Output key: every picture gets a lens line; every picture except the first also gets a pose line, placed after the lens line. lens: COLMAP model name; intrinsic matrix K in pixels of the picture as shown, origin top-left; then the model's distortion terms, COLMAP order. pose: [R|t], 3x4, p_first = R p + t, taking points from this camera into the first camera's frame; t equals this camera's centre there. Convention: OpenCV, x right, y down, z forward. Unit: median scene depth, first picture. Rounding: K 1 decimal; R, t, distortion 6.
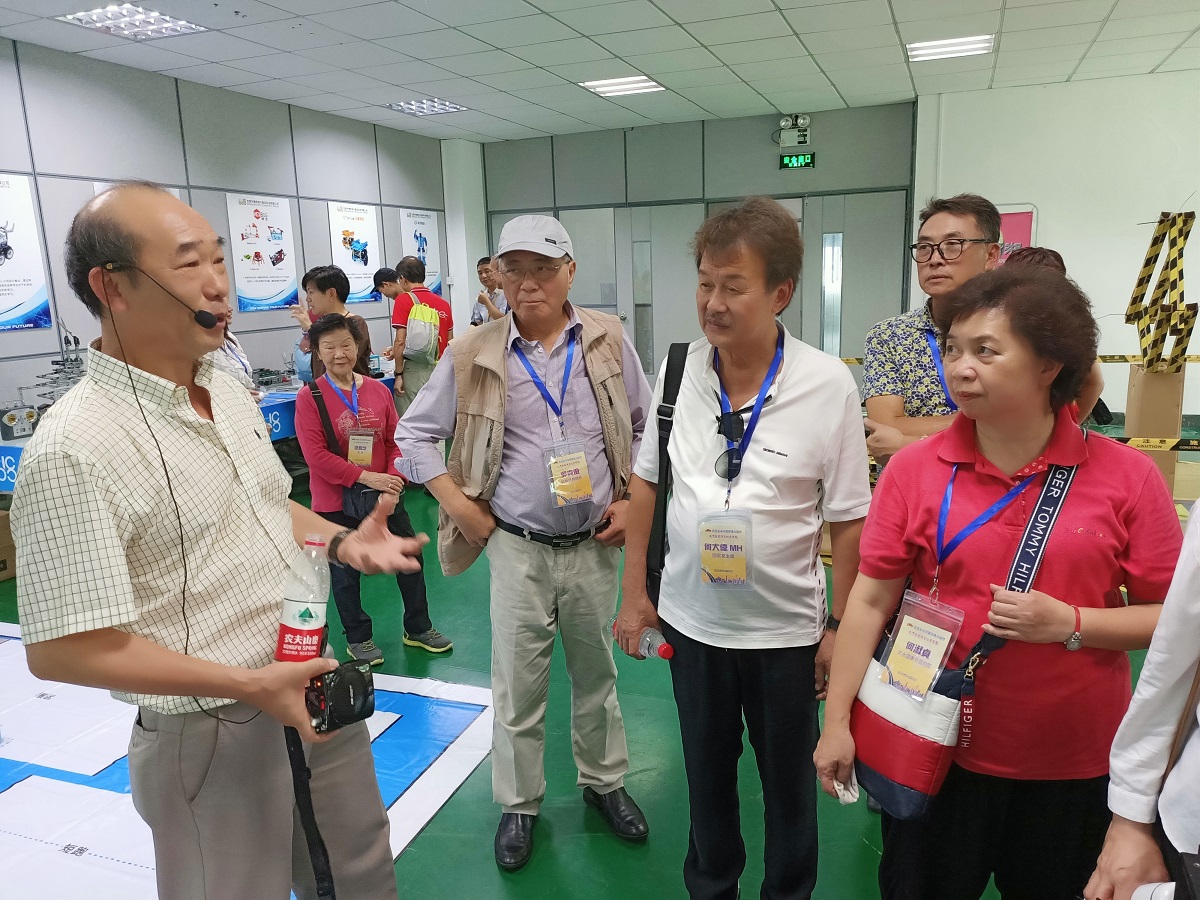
lens RADIAL K [[894.1, 0, 600.0], [0, 894.1, 450.0], [0, 0, 1]] dist [0.061572, -0.091497]
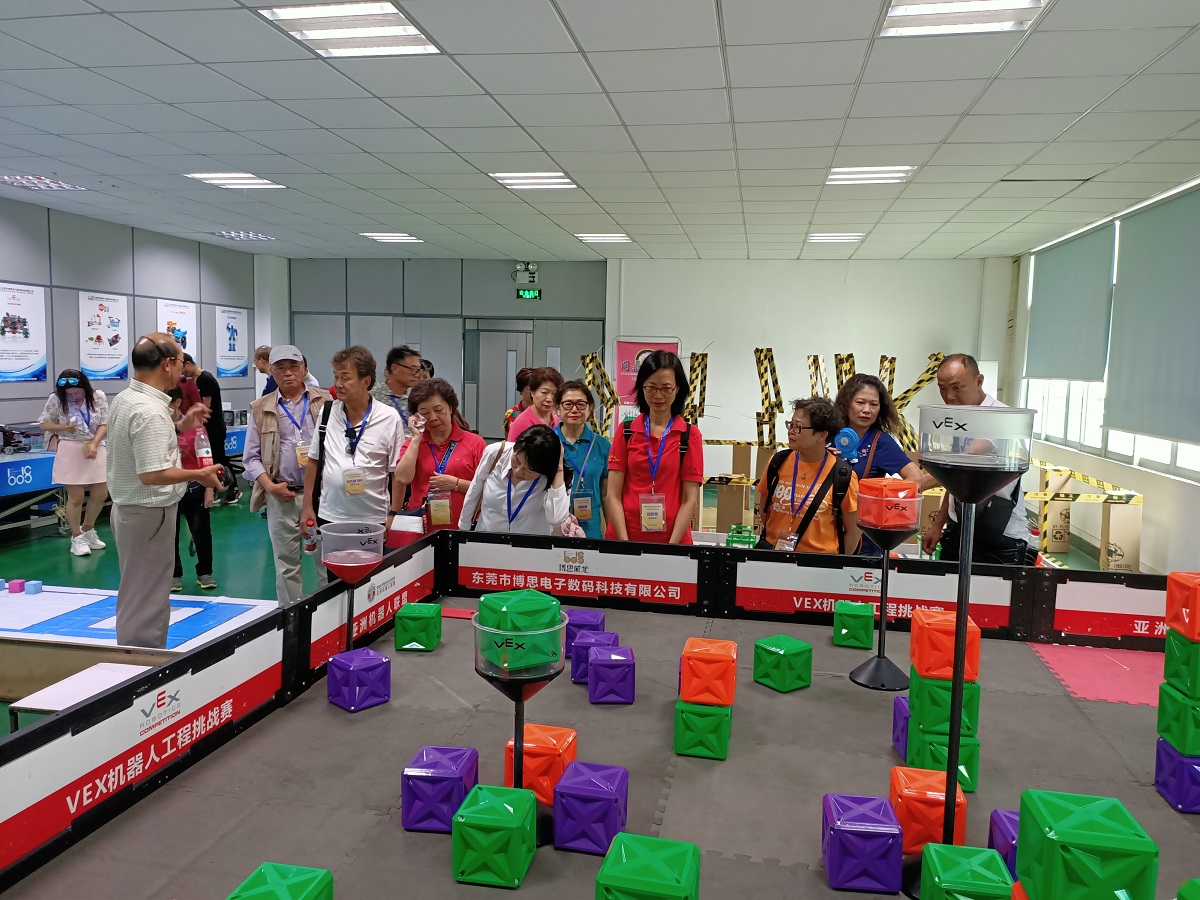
lens RADIAL K [[894.1, 0, 600.0], [0, 894.1, 450.0], [0, 0, 1]] dist [0.061572, -0.091497]
pose [[0.980248, 0.040089, 0.193665, 0.084888], [-0.020028, 0.994328, -0.104454, 0.066911], [-0.196754, 0.098512, 0.975491, -0.396652]]
